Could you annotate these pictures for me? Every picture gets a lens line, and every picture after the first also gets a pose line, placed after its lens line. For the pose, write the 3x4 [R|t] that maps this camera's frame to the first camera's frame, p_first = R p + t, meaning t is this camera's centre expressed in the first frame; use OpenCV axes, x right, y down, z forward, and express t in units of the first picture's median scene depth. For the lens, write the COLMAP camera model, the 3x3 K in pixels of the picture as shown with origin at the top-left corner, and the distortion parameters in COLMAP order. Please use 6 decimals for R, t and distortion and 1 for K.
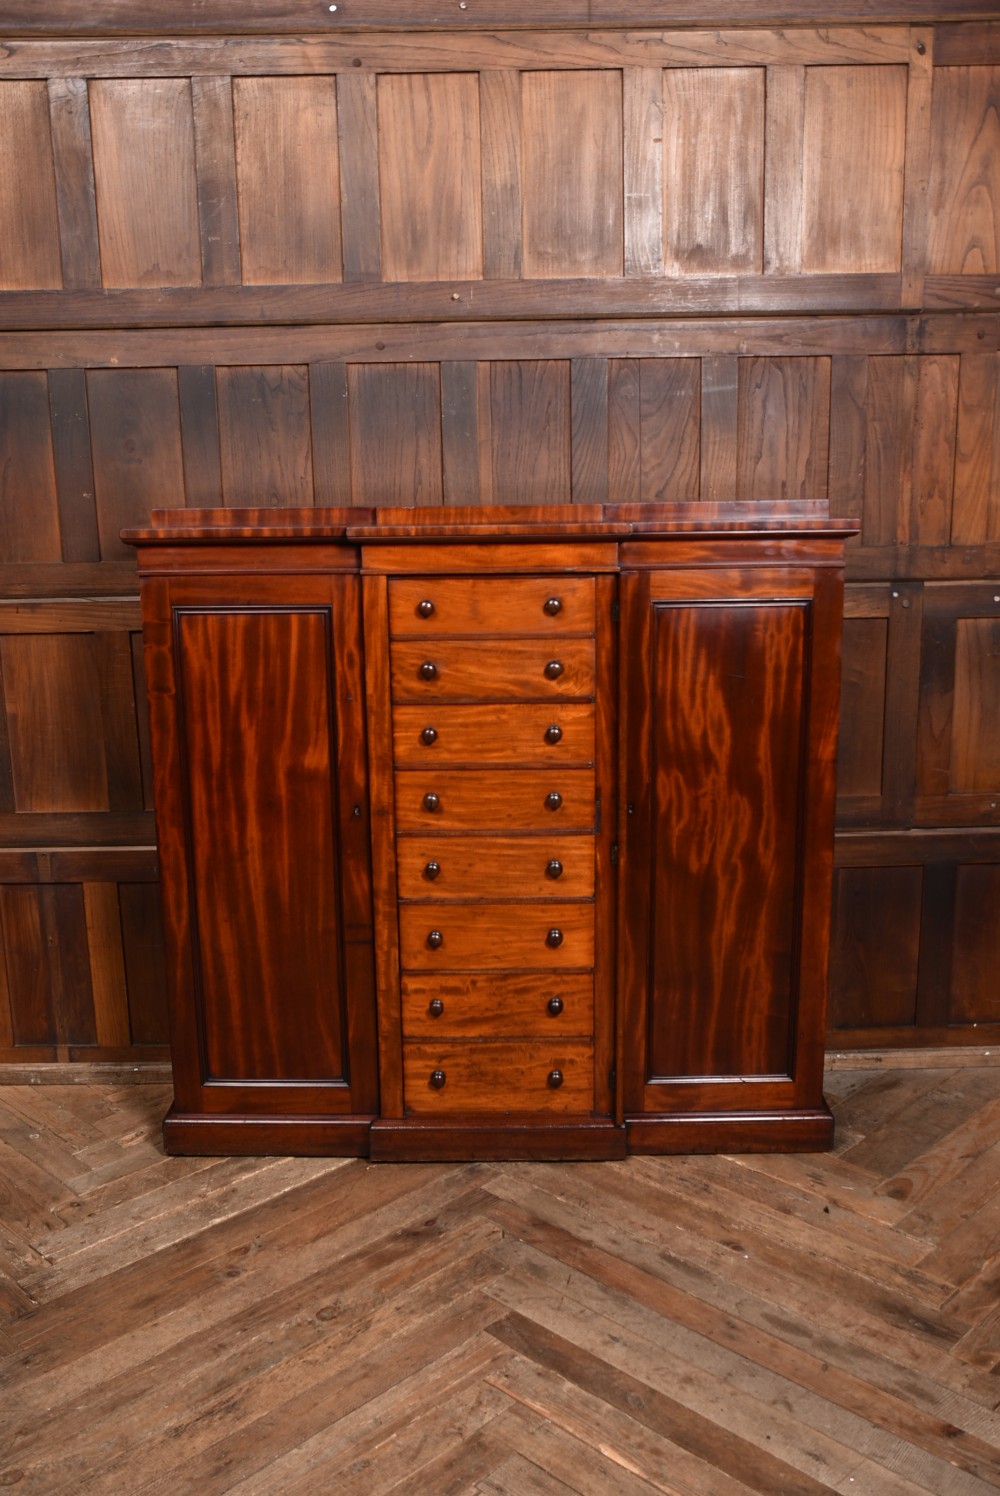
lens RADIAL K [[1611.9, 0, 455.0], [0, 1611.9, 752.6], [0, 0, 1]] dist [-0.012246, -0.001014]
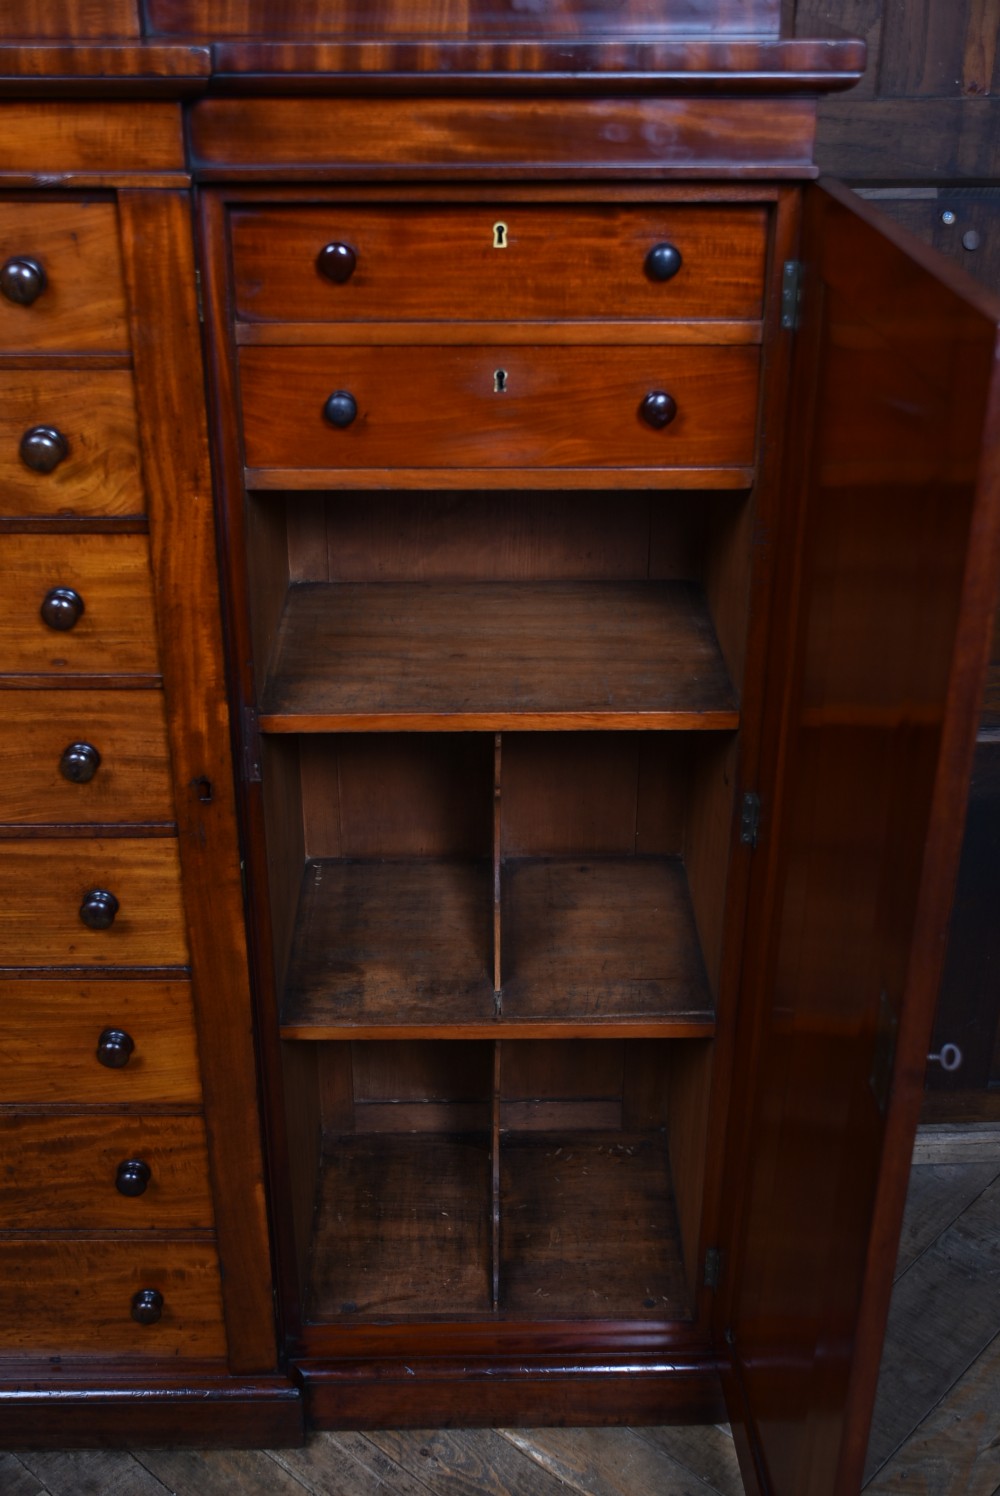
lens RADIAL K [[1796.4, 0, 500.0], [0, 1796.4, 748.0], [0, 0, 1]] dist [-0.007204, 0.027297]
pose [[0.999389, 0.001249, 0.034937, 0.149764], [-0.010233, 0.966039, 0.258193, -0.091000], [-0.033428, -0.258393, 0.965461, 0.550314]]
